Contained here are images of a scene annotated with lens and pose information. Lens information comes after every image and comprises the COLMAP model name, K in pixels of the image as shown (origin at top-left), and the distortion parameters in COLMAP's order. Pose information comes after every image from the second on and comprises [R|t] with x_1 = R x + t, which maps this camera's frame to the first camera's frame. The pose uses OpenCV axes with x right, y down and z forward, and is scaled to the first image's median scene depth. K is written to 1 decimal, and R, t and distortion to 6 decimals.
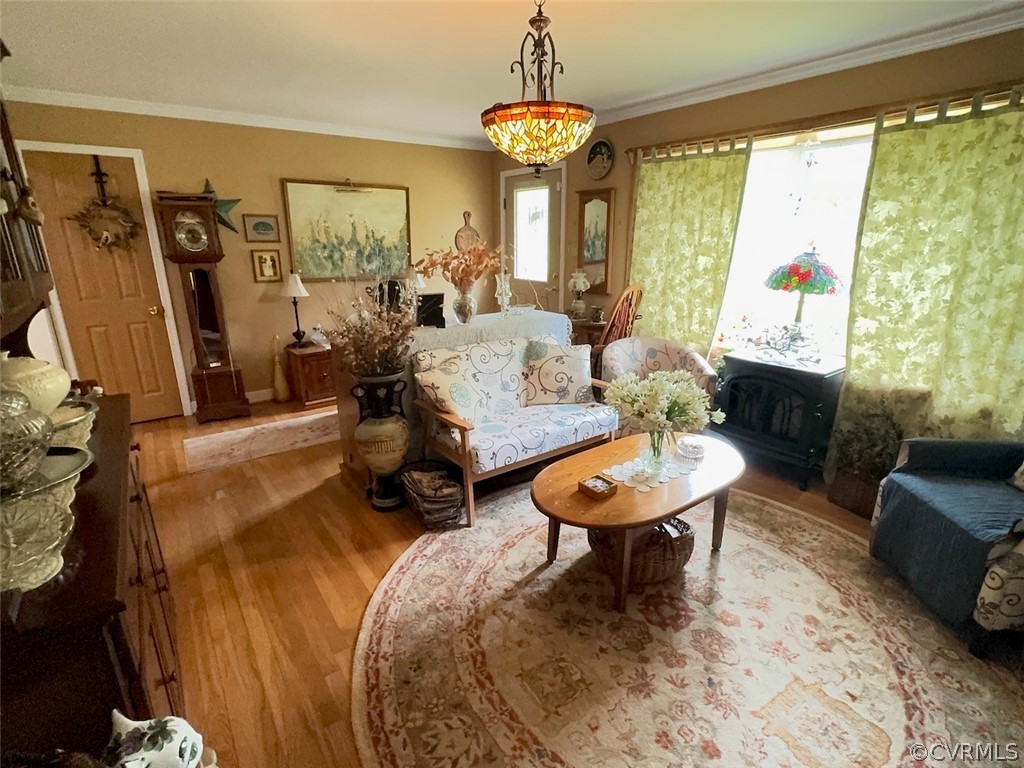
lens RADIAL K [[504.9, 0, 506.4], [0, 504.9, 384.4], [0, 0, 1]] dist [0.003208, -0.001005]
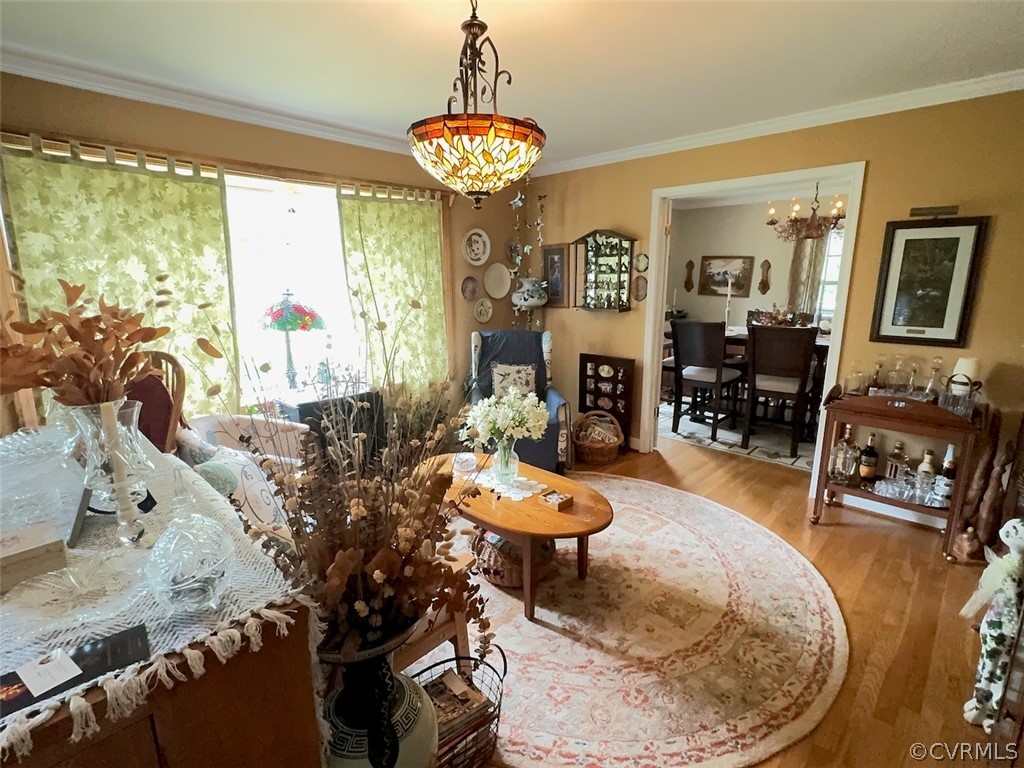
lens RADIAL K [[504.9, 0, 502.7], [0, 504.9, 385.1], [0, 0, 1]] dist [0.003208, -0.001005]
pose [[-0.173896, -0.210054, 0.962101, -0.531391], [0.275939, 0.927453, 0.252364, -0.226734], [-0.945314, 0.309366, -0.103318, 0.746949]]
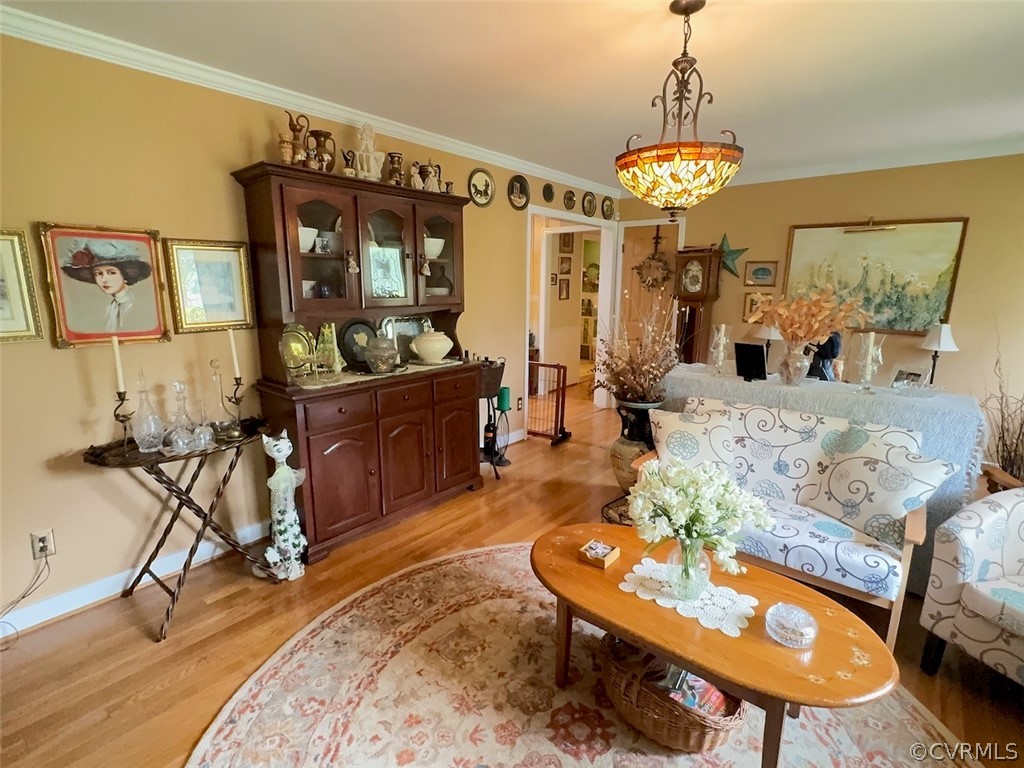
lens RADIAL K [[504.9, 0, 513.0], [0, 504.9, 386.1], [0, 0, 1]] dist [0.003208, -0.001005]
pose [[0.233476, 0.205670, -0.950362, 0.618772], [-0.278606, 0.950546, 0.137264, -0.107906], [0.931594, 0.232728, 0.279231, 0.347666]]
